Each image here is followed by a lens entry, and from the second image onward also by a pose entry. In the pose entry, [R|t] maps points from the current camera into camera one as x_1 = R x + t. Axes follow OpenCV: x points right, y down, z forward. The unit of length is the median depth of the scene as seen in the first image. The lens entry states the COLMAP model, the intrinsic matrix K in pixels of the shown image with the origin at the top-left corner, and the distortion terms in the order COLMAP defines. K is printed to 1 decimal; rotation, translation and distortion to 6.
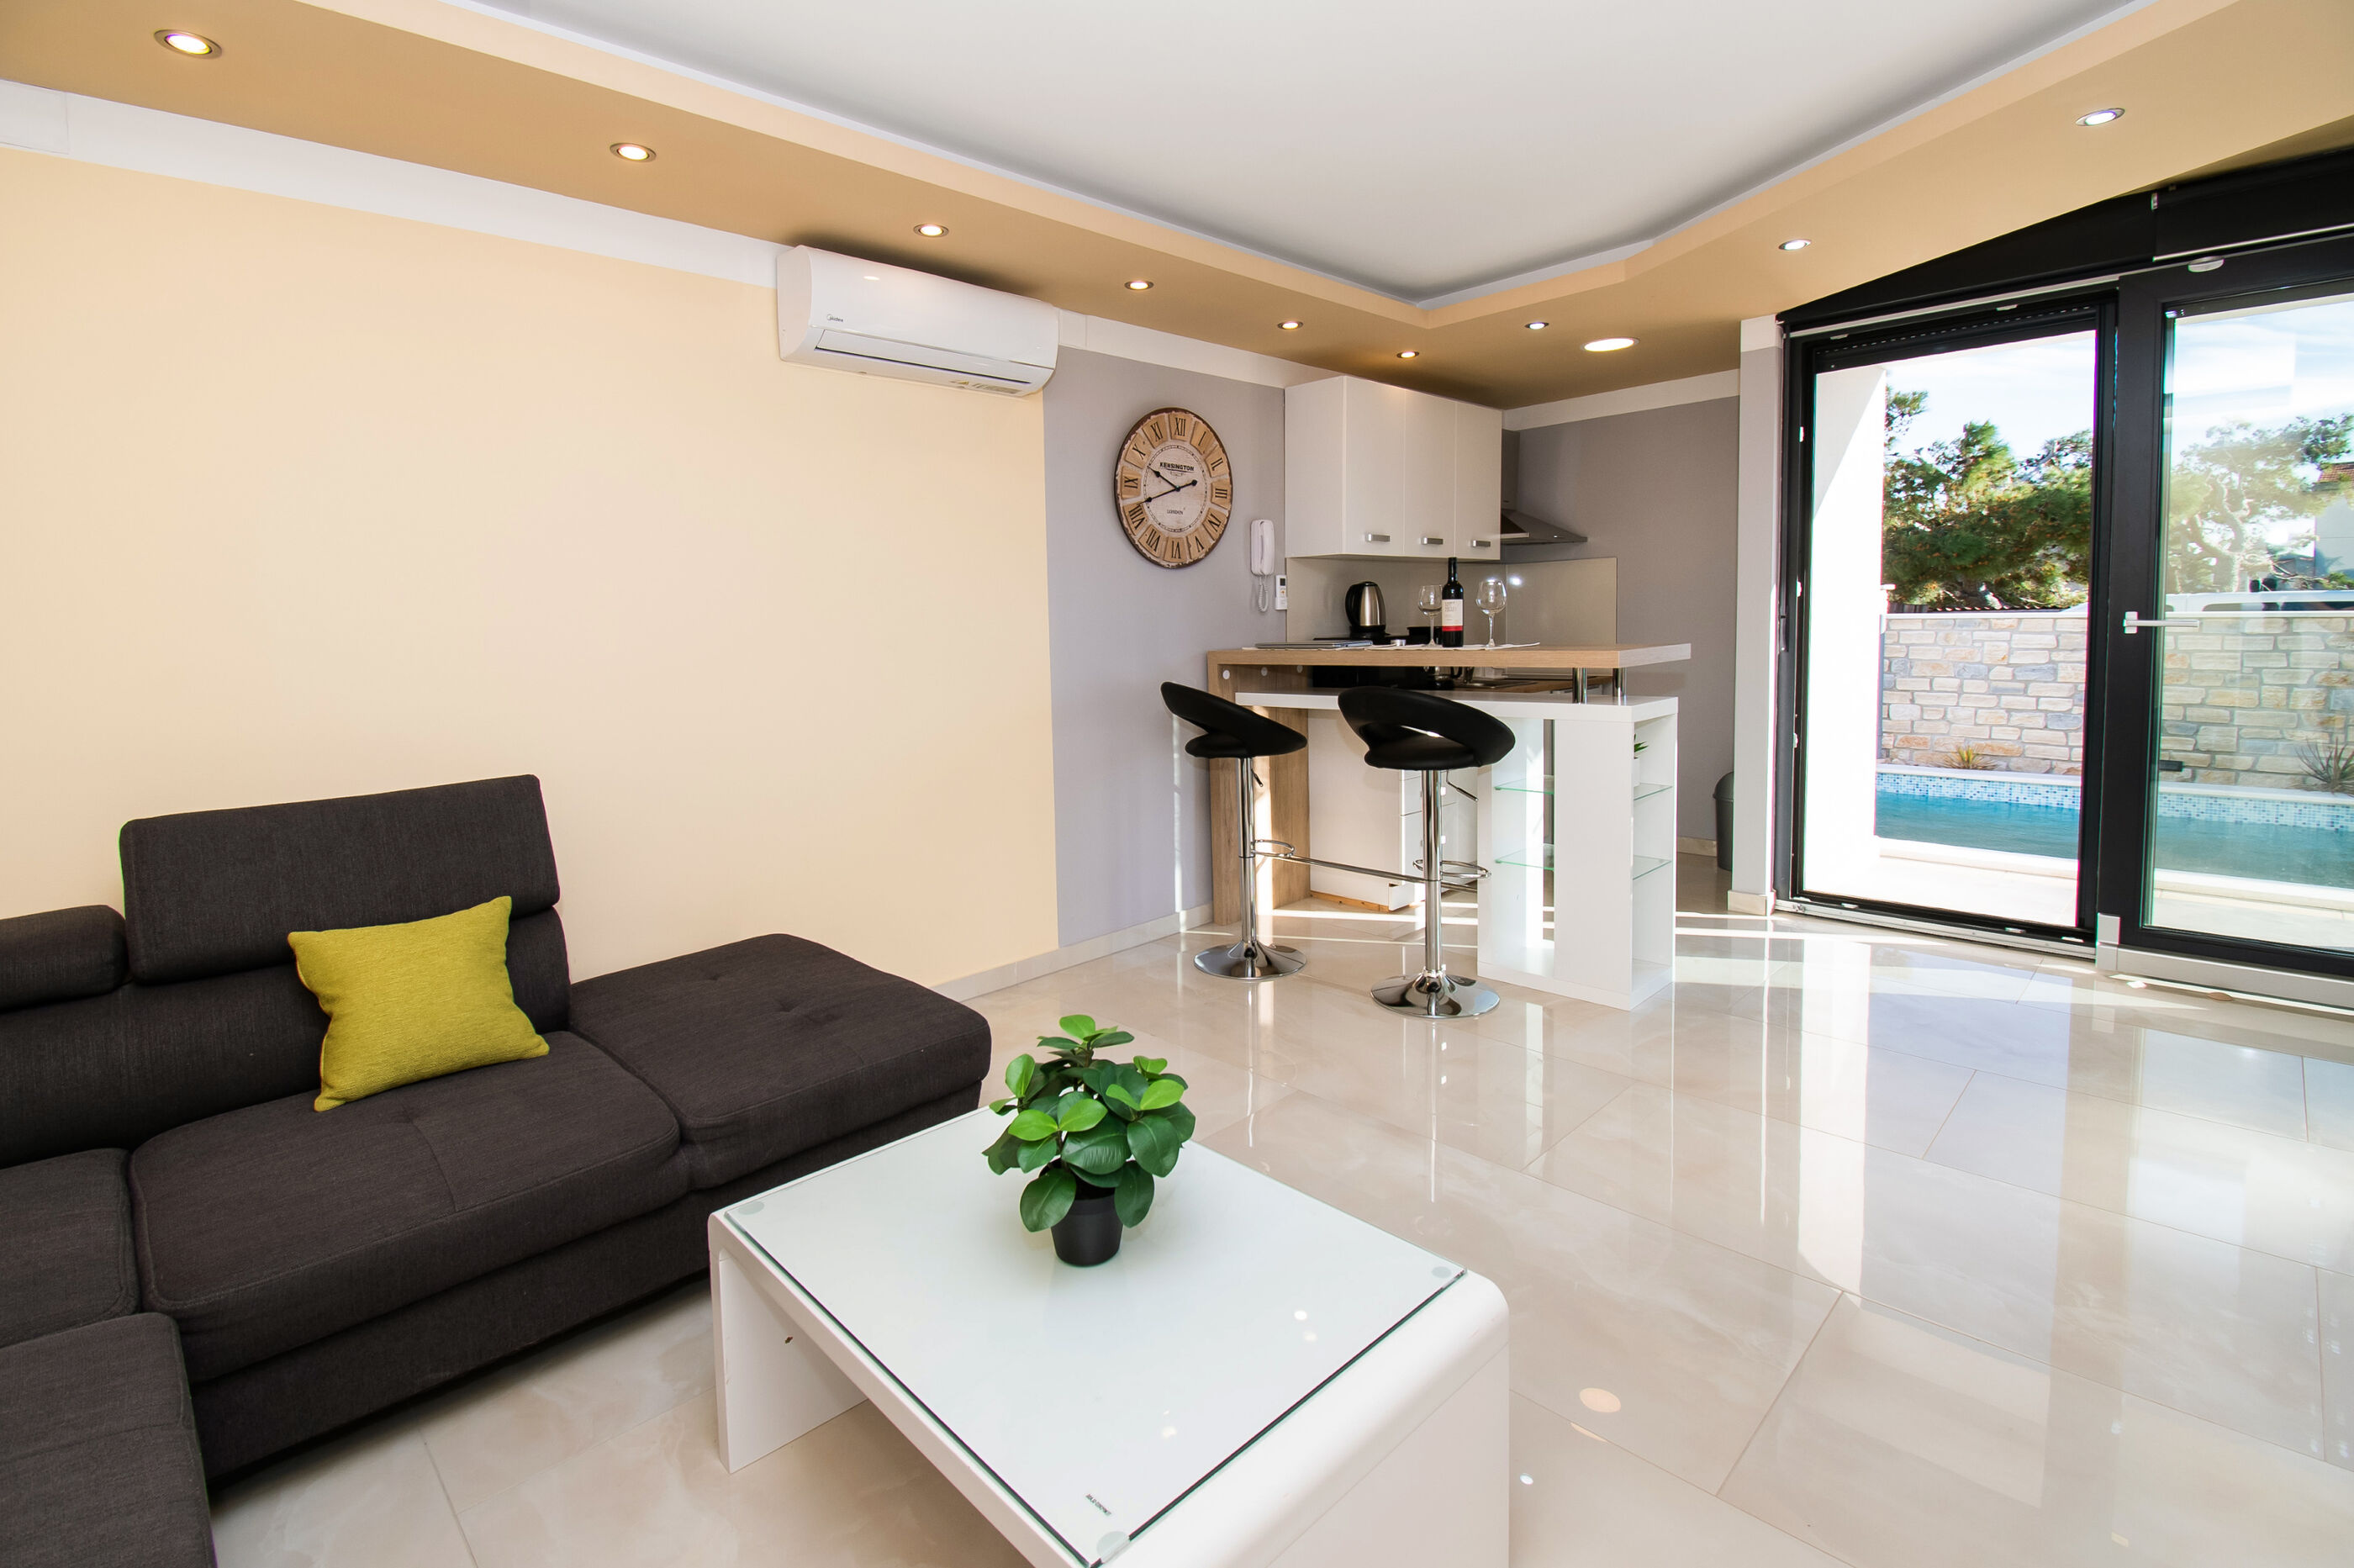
lens RADIAL K [[997.7, 0, 1148.6], [0, 997.7, 696.4], [0, 0, 1]] dist [0.000442, -0.011147]
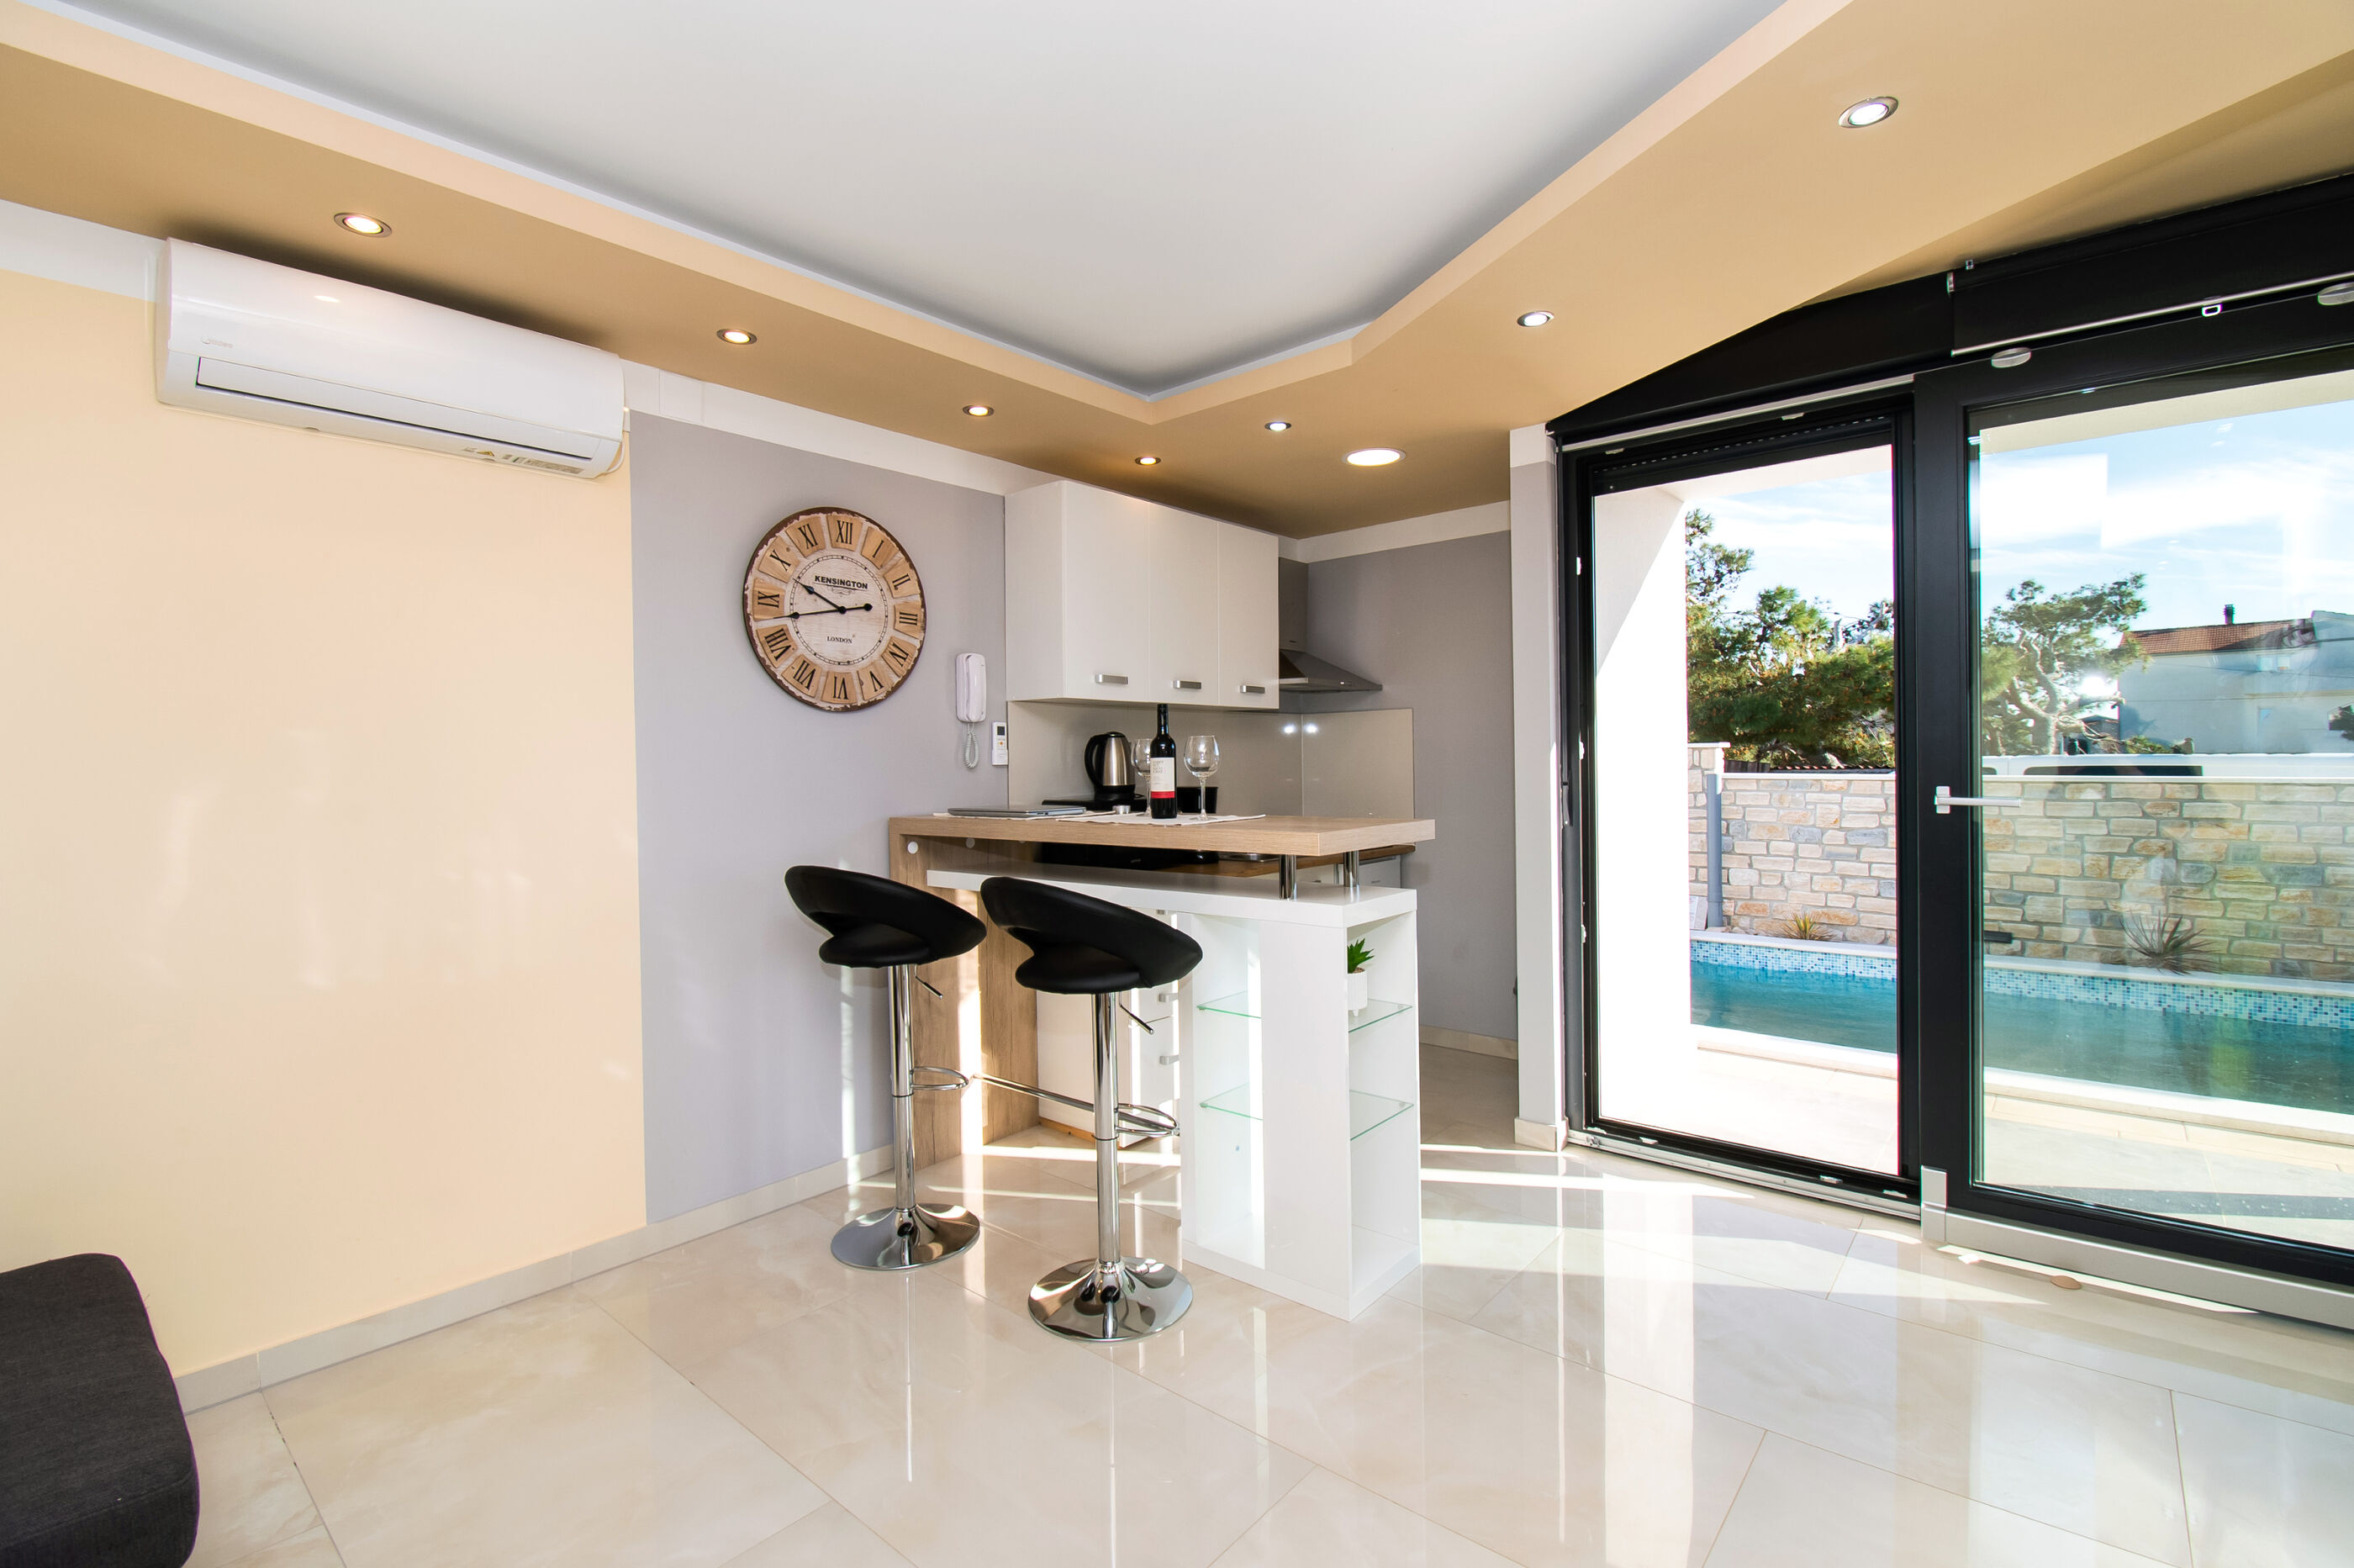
lens RADIAL K [[1047.5, 0, 1165.3], [0, 1047.5, 777.7], [0, 0, 1]] dist [0.001701, -0.017925]
pose [[0.991644, 0.010492, 0.128578, 0.178511], [-0.001962, 0.997799, -0.066285, -0.023766], [-0.128990, 0.065479, 0.989482, 0.166692]]
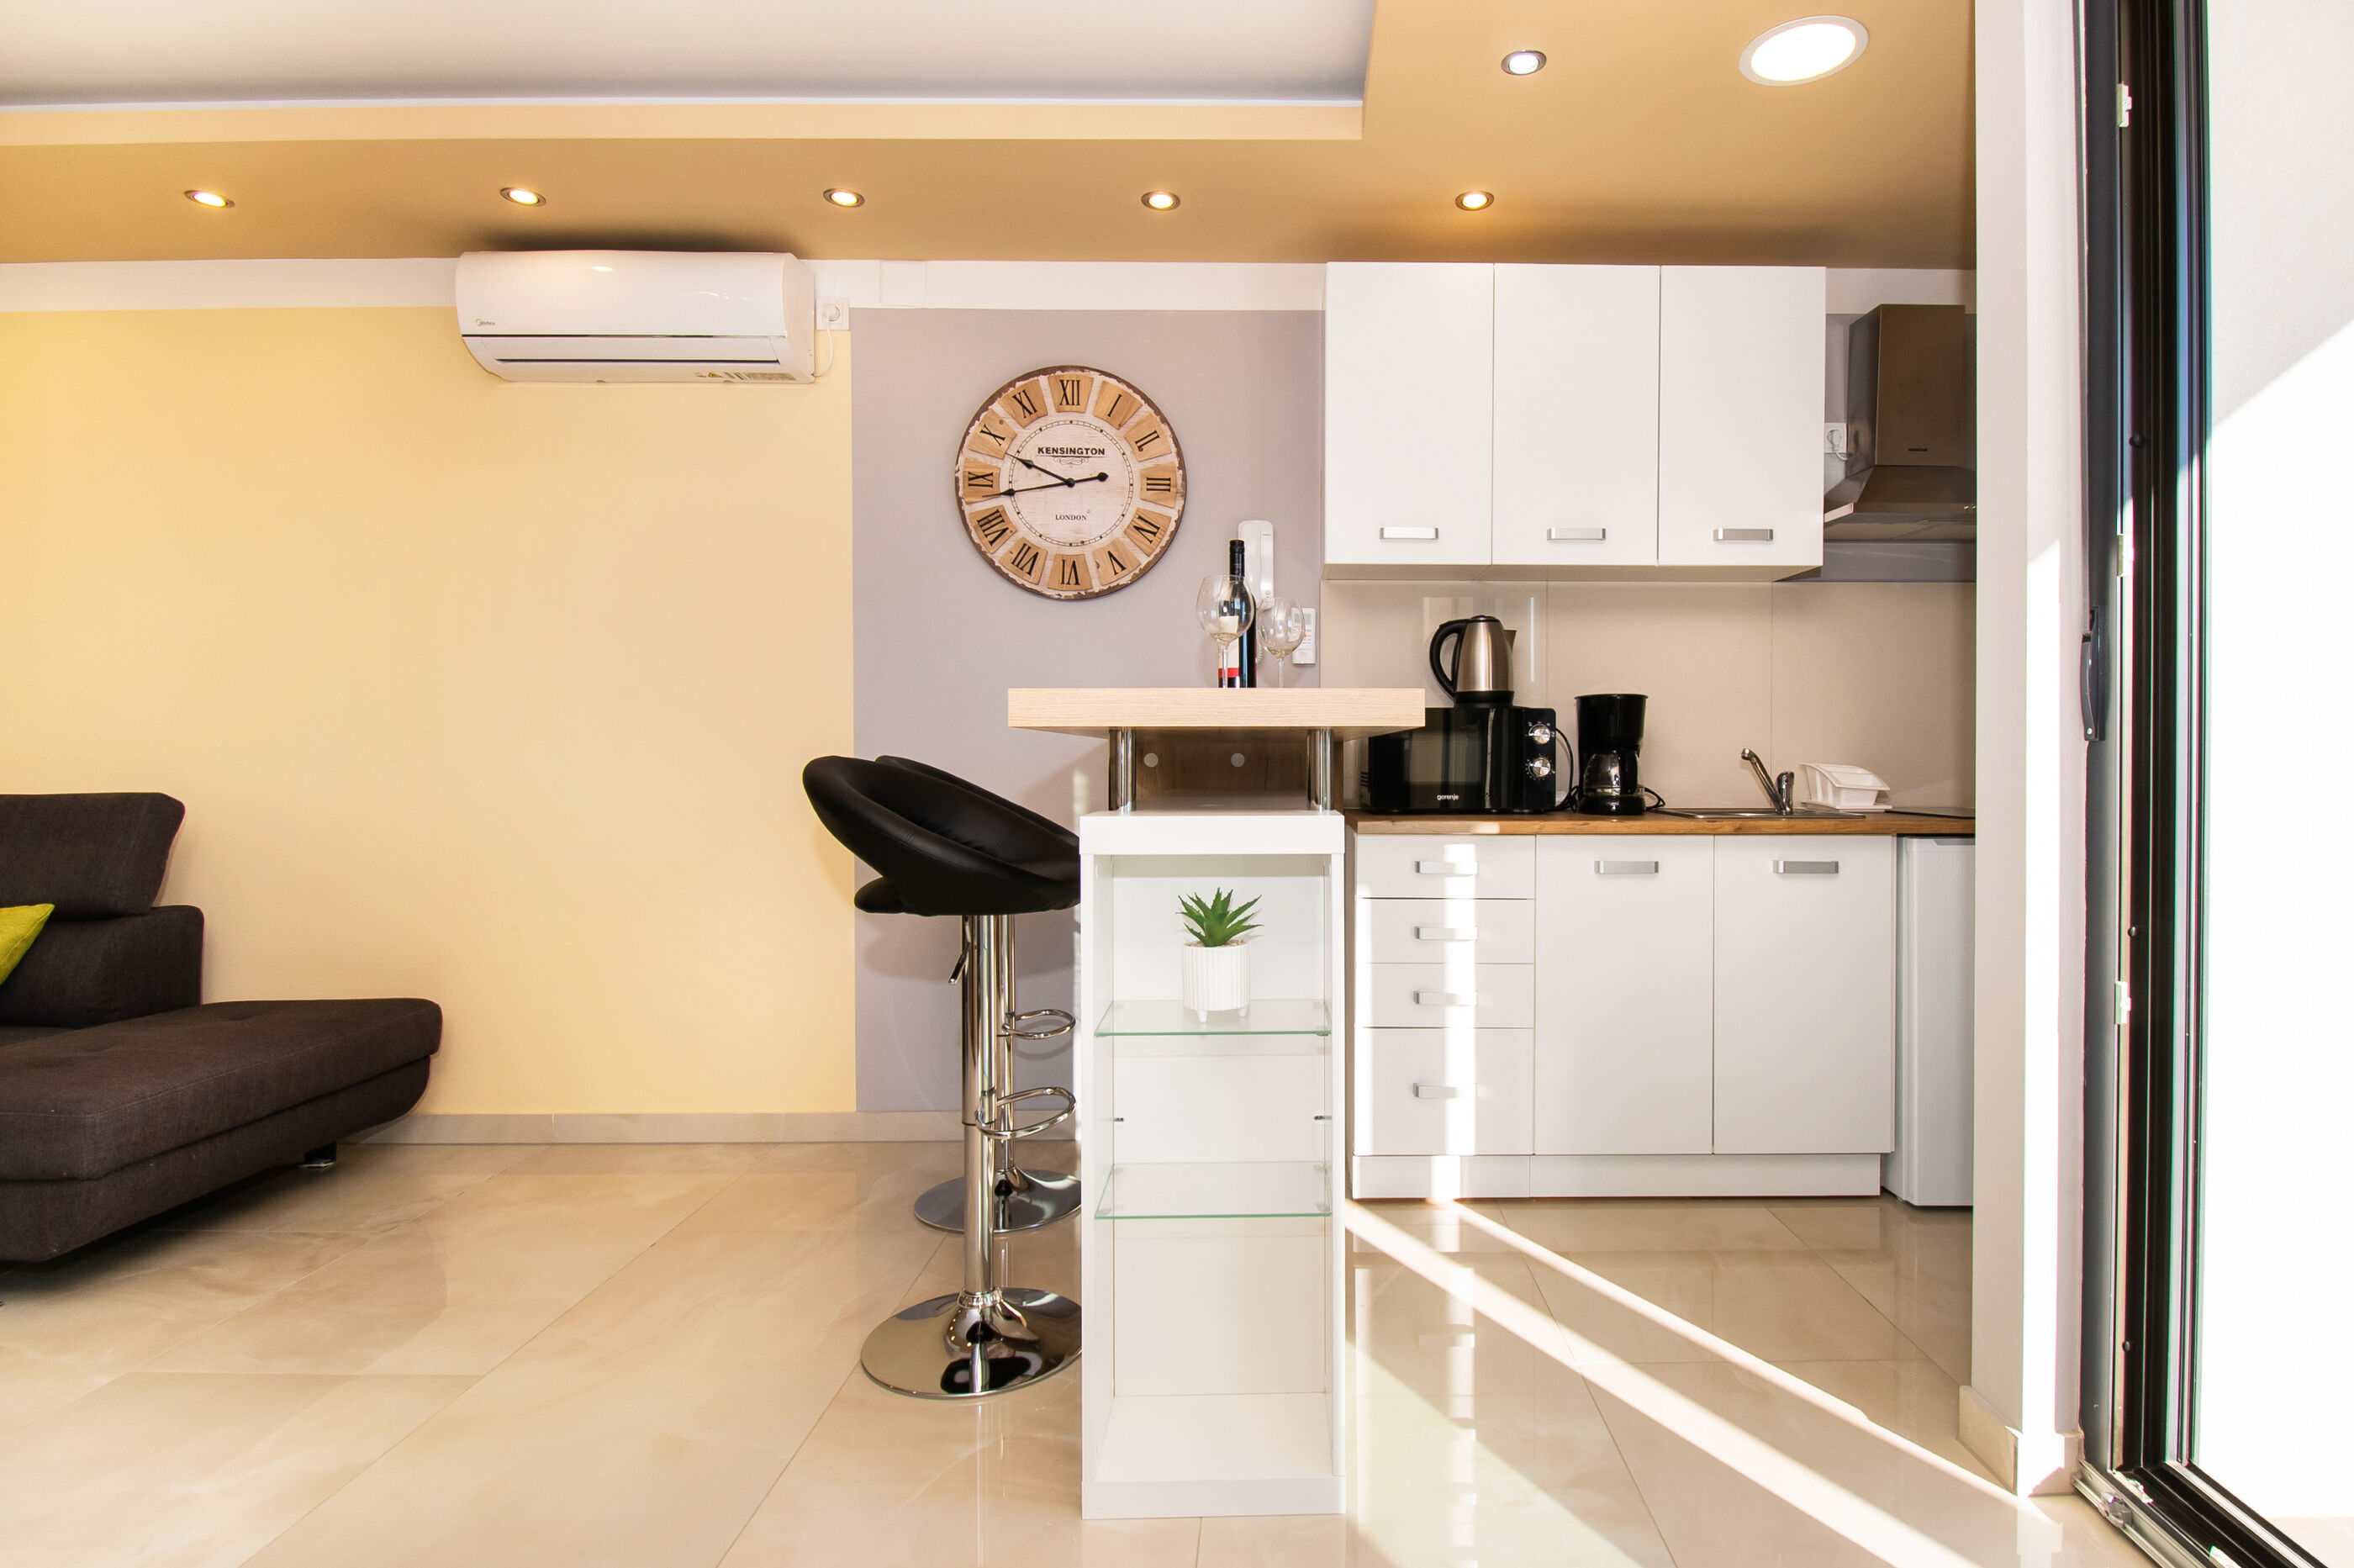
lens RADIAL K [[1192.7, 0, 1291.4], [0, 1192.7, 776.8], [0, 0, 1]] dist [-0.001472, -0.002210]
pose [[0.757315, 0.038135, -0.651935, 0.693477], [-0.073182, 0.996961, -0.026694, 0.003118], [0.648936, 0.067926, 0.757804, 0.500869]]
